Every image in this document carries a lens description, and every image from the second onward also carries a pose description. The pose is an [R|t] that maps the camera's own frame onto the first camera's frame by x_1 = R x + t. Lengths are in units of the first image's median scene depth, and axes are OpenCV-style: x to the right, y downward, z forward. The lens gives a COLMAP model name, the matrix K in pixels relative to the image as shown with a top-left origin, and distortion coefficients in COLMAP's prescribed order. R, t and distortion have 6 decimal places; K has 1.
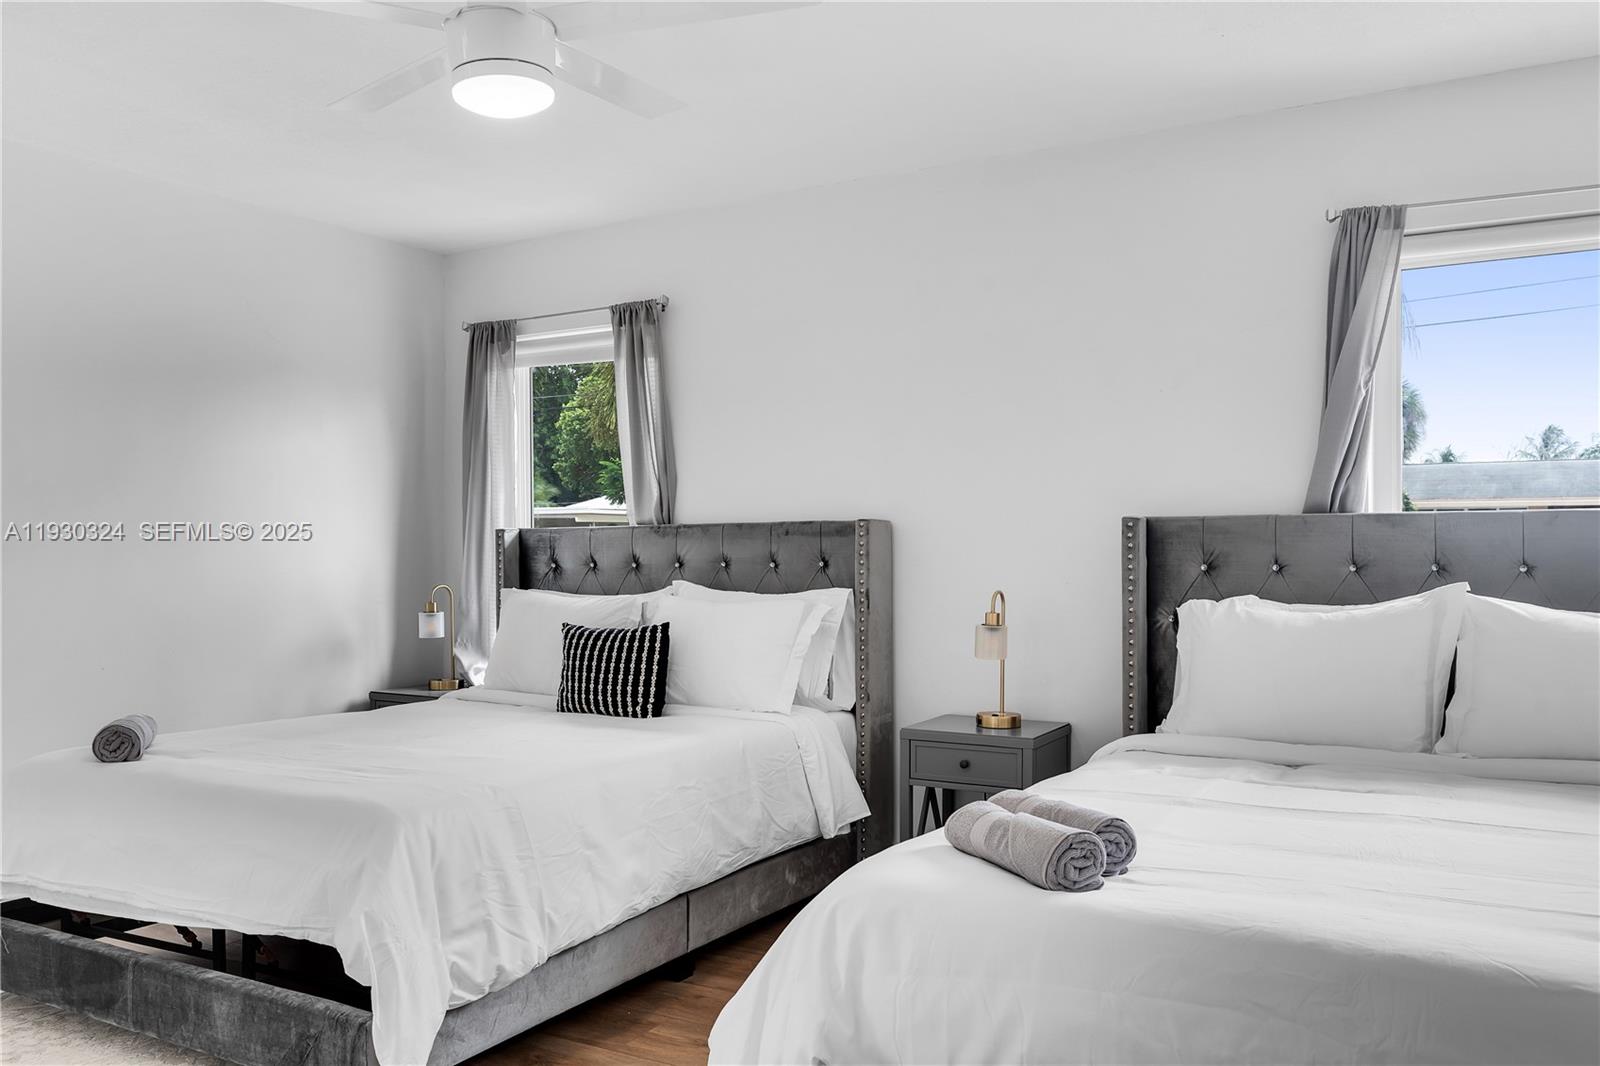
lens RADIAL K [[1263.8, 0, 798.9], [0, 1263.8, 549.2], [0, 0, 1]] dist [0.008115, -0.007571]
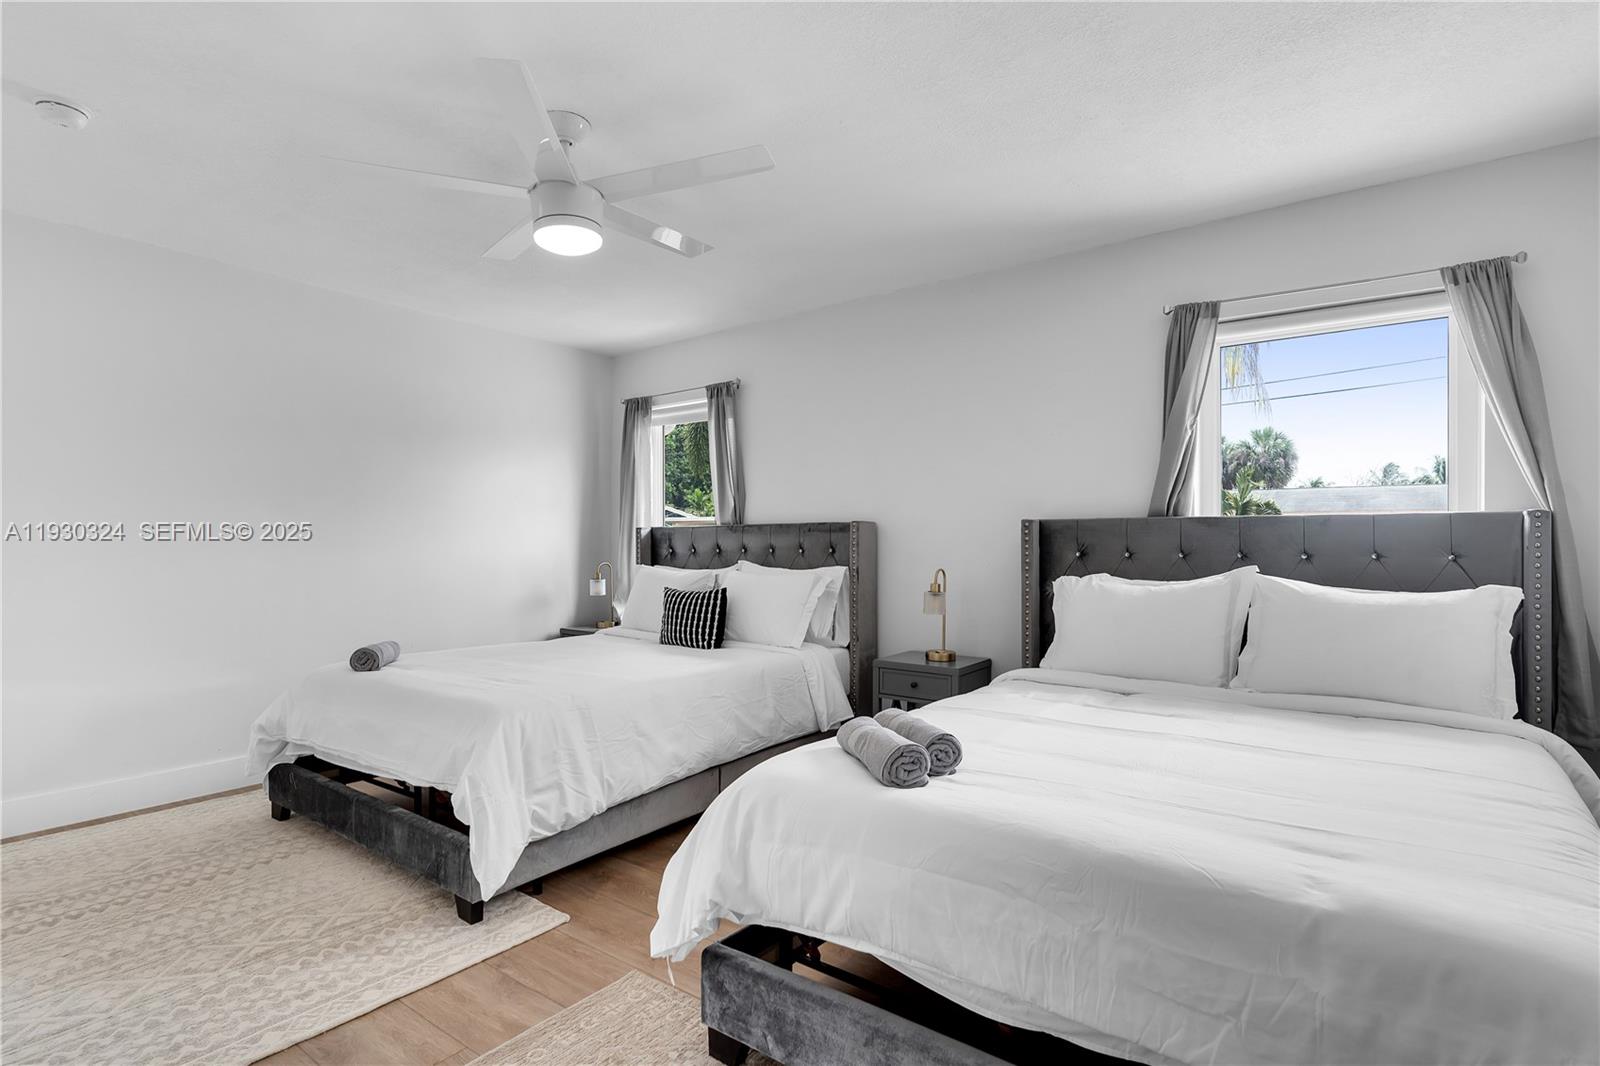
lens RADIAL K [[772.8, 0, 801.8], [0, 772.8, 533.1], [0, 0, 1]] dist [0.004234, 0.000803]
pose [[0.993316, 0.003516, -0.115373, 0.102383], [-0.004919, 0.999917, -0.011871, 0.002184], [0.115322, 0.012360, 0.993251, 0.074745]]
